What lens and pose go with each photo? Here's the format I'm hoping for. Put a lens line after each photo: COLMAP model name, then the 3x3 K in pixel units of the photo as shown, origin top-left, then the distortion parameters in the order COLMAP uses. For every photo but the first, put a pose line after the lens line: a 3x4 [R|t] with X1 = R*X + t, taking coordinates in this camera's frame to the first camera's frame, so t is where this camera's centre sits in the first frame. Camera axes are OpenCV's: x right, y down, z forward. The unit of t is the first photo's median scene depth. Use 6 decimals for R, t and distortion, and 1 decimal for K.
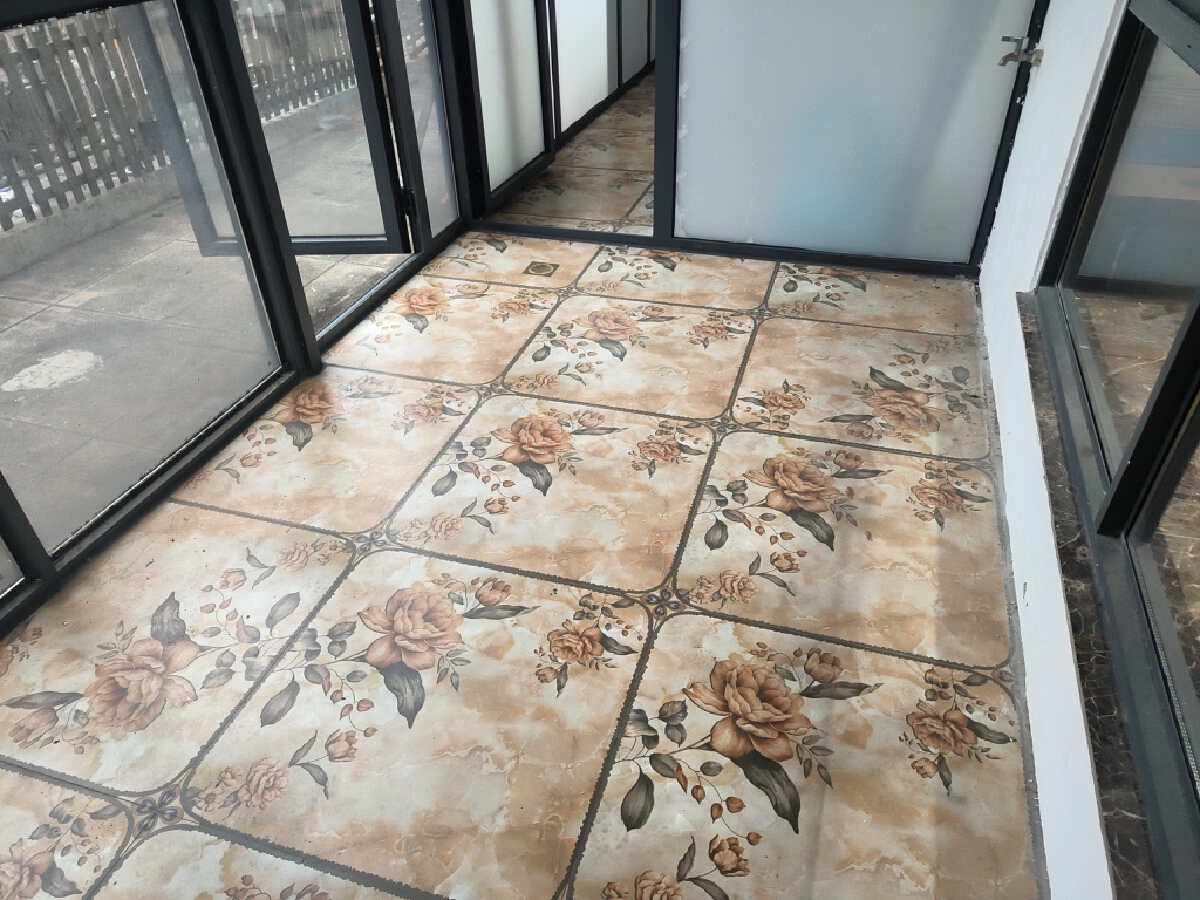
lens RADIAL K [[831.8, 0, 603.3], [0, 831.8, 456.4], [0, 0, 1]] dist [-0.004718, 0.003885]
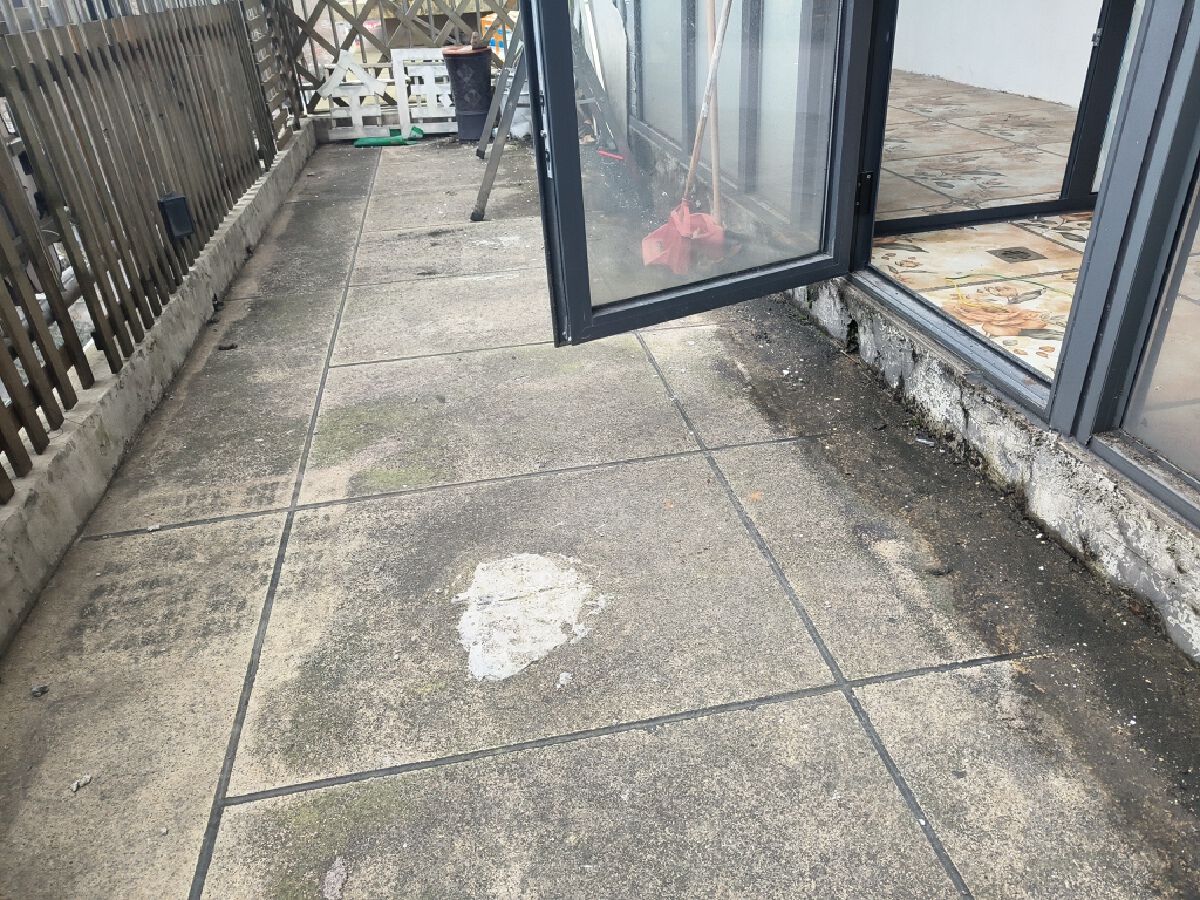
lens RADIAL K [[831.8, 0, 597.3], [0, 831.8, 443.8], [0, 0, 1]] dist [-0.004718, 0.003885]
pose [[0.886958, -0.267644, 0.376394, -0.678695], [0.310997, 0.948620, -0.058315, -0.131703], [-0.341447, 0.168781, 0.924623, 0.450260]]
